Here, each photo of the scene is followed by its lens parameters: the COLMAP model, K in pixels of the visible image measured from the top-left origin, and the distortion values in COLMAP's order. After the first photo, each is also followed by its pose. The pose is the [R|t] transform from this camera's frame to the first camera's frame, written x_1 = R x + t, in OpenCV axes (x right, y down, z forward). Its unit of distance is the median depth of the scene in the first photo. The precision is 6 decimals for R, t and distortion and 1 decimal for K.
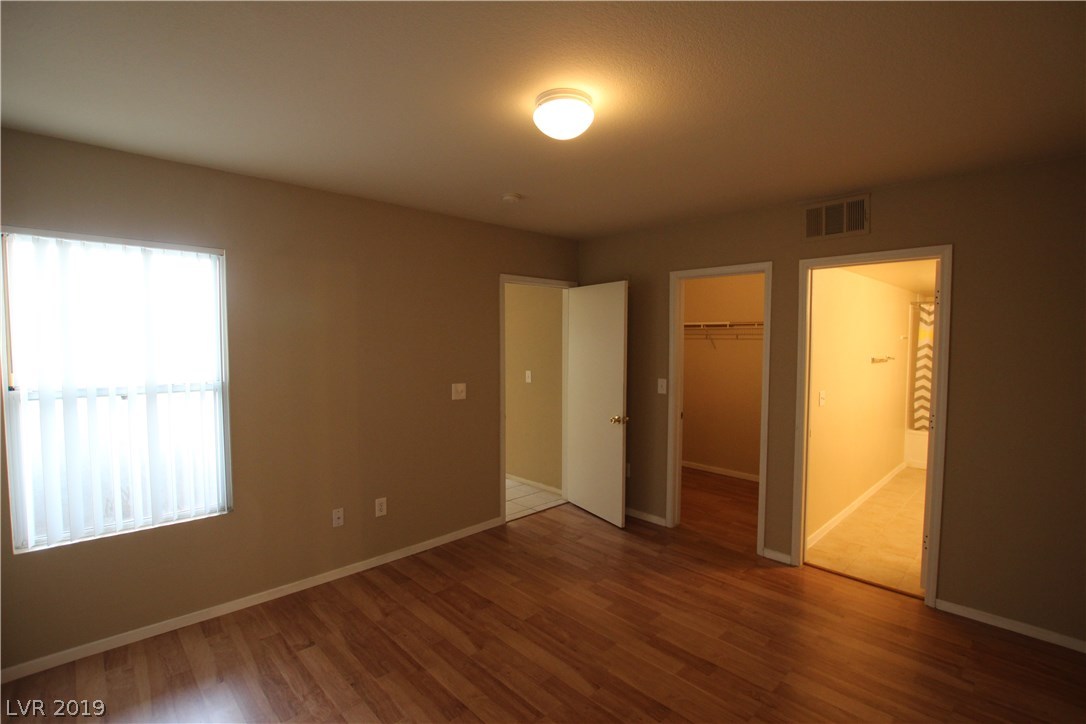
lens RADIAL K [[503.0, 0, 546.0], [0, 503.0, 362.3], [0, 0, 1]] dist [-0.034626, 0.006056]
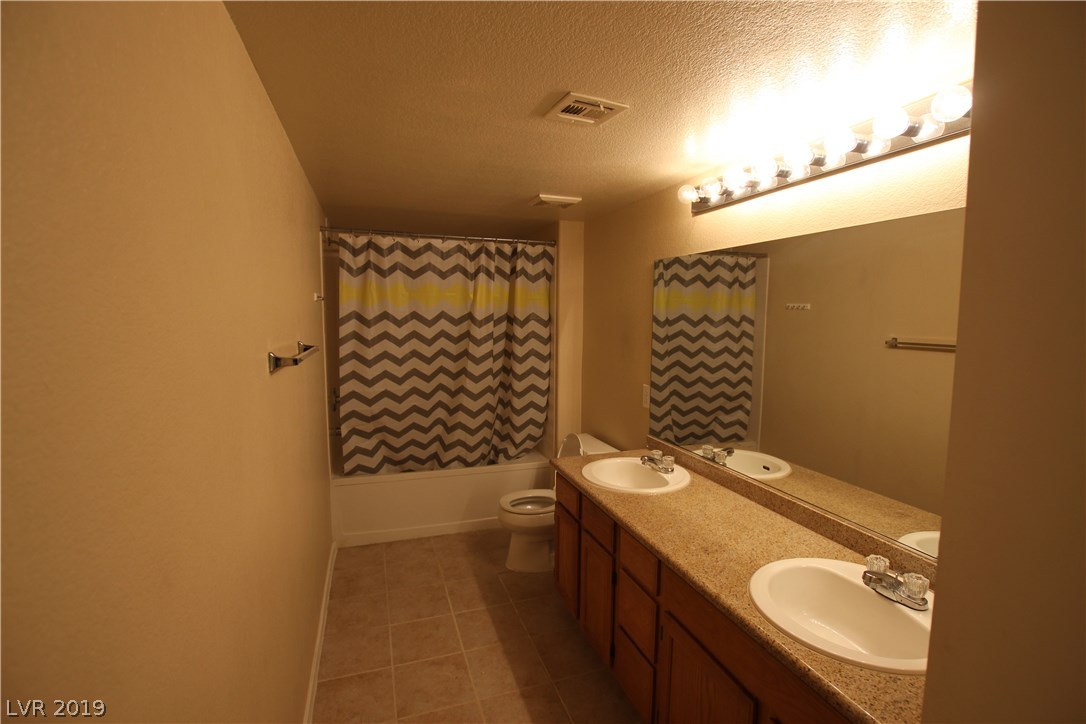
lens RADIAL K [[503.0, 0, 547.0], [0, 503.0, 361.0], [0, 0, 1]] dist [-0.034626, 0.006056]
pose [[0.418782, -0.087045, 0.903905, 0.648262], [0.045316, 0.996158, 0.074934, -0.026652], [-0.906955, 0.009580, 0.421118, 1.024713]]
